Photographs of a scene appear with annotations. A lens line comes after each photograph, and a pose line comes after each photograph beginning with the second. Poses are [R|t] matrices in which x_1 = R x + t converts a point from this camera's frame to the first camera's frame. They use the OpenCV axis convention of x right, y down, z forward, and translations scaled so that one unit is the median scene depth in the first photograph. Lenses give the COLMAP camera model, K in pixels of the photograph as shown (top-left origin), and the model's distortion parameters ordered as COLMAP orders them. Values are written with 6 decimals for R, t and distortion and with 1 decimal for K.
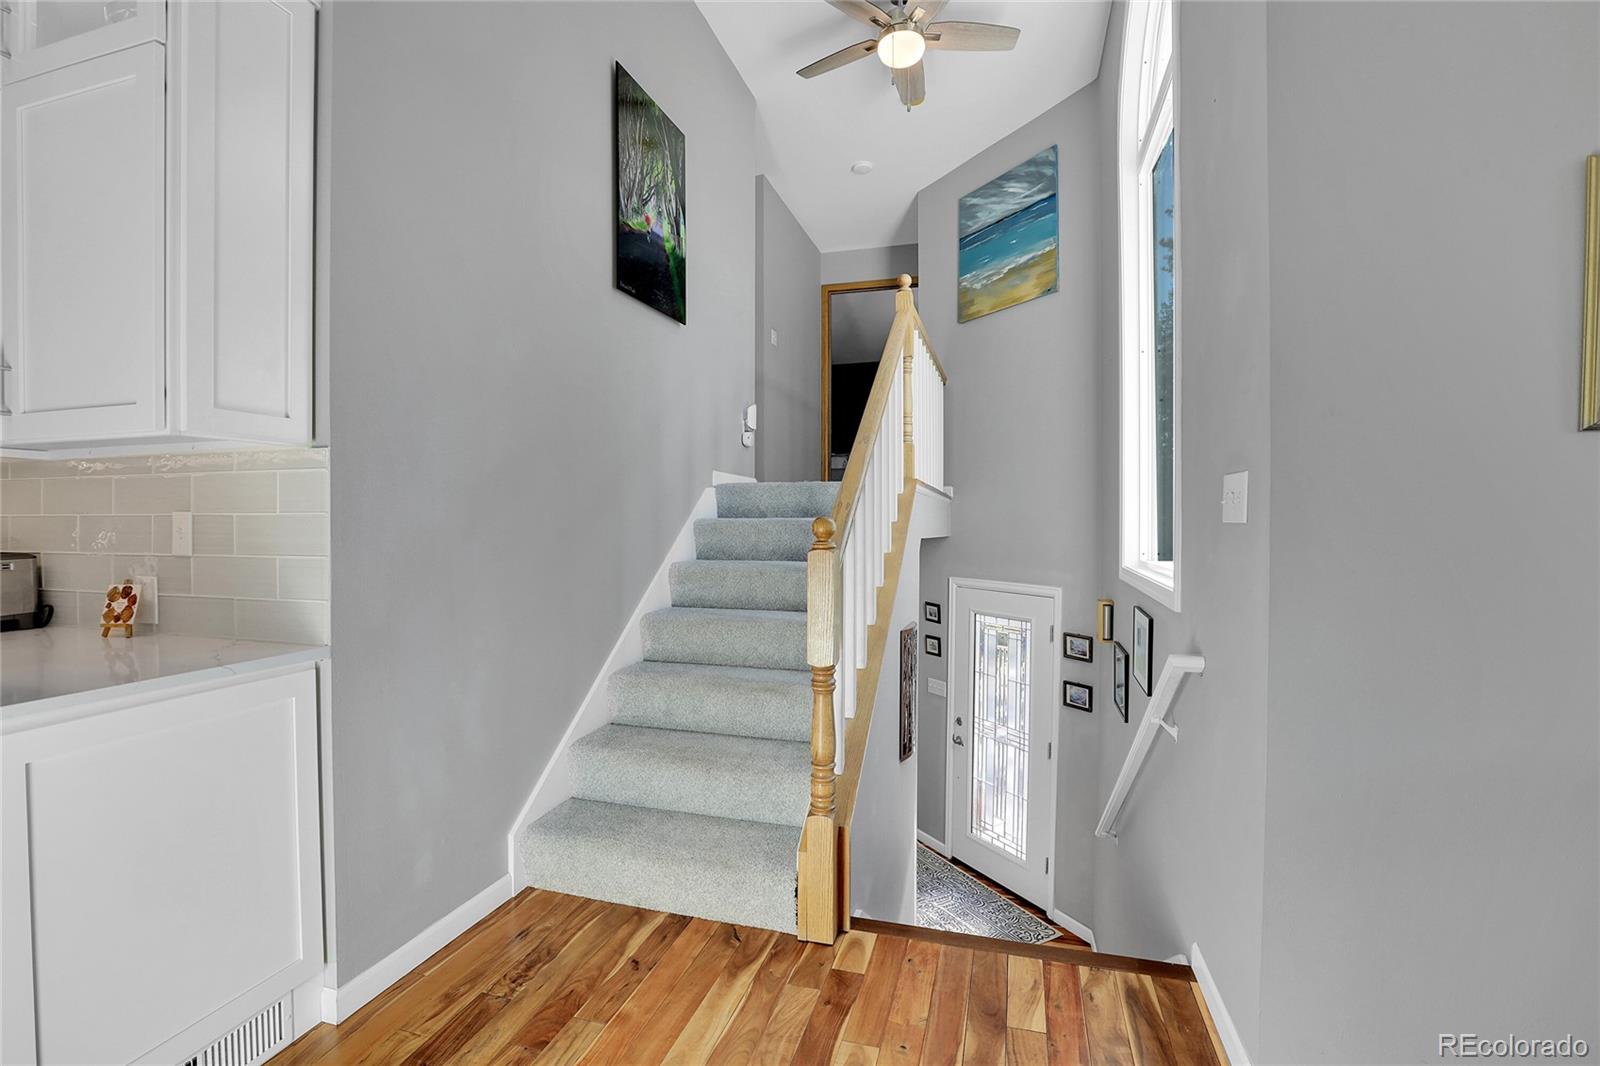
lens RADIAL K [[696.5, 0, 810.7], [0, 696.5, 530.5], [0, 0, 1]] dist [-0.023997, -0.000510]
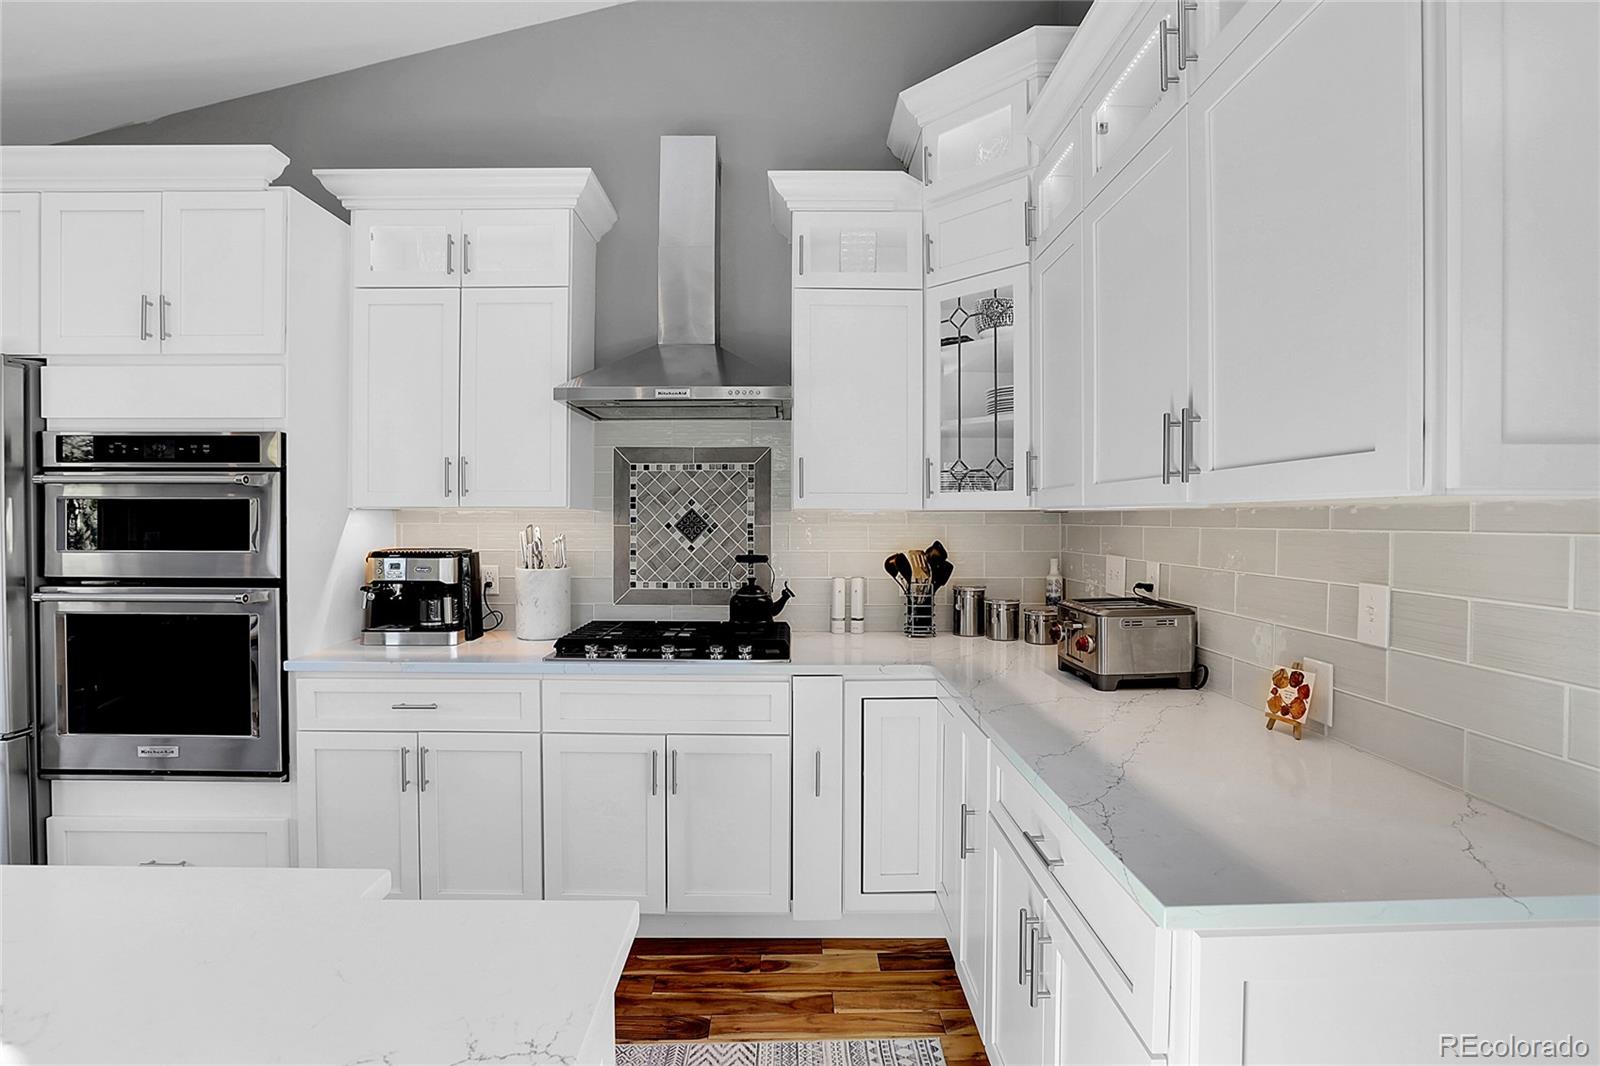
lens RADIAL K [[732.7, 0, 805.5], [0, 732.7, 530.7], [0, 0, 1]] dist [-0.021967, 0.002198]
pose [[0.284672, 0.015699, -0.958496, -0.326604], [-0.018119, 0.999775, 0.010994, -0.073297], [0.958454, 0.014238, 0.284893, 0.187408]]
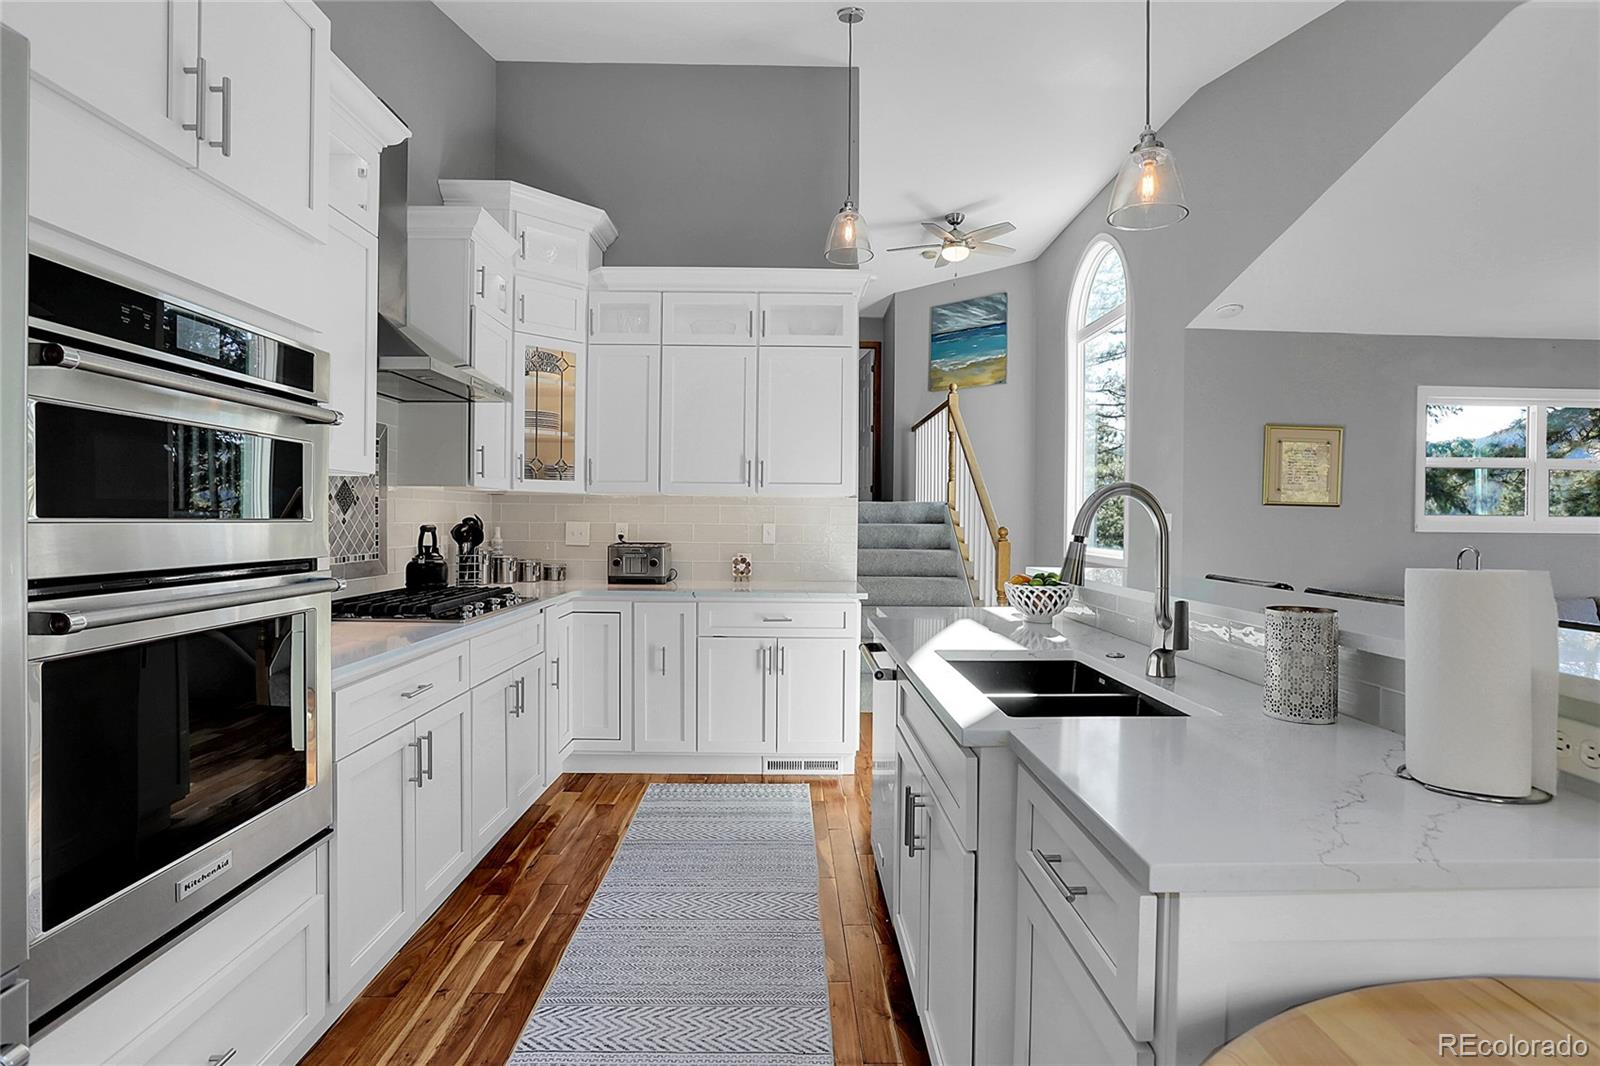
lens RADIAL K [[731.7, 0, 809.1], [0, 731.7, 519.1], [0, 0, 1]] dist [-0.005470, 0.000066]
pose [[0.959626, 0.009523, 0.281117, -1.316901], [-0.005373, 0.999865, -0.015529, -0.006200], [-0.281227, 0.013391, 0.959548, -1.170211]]
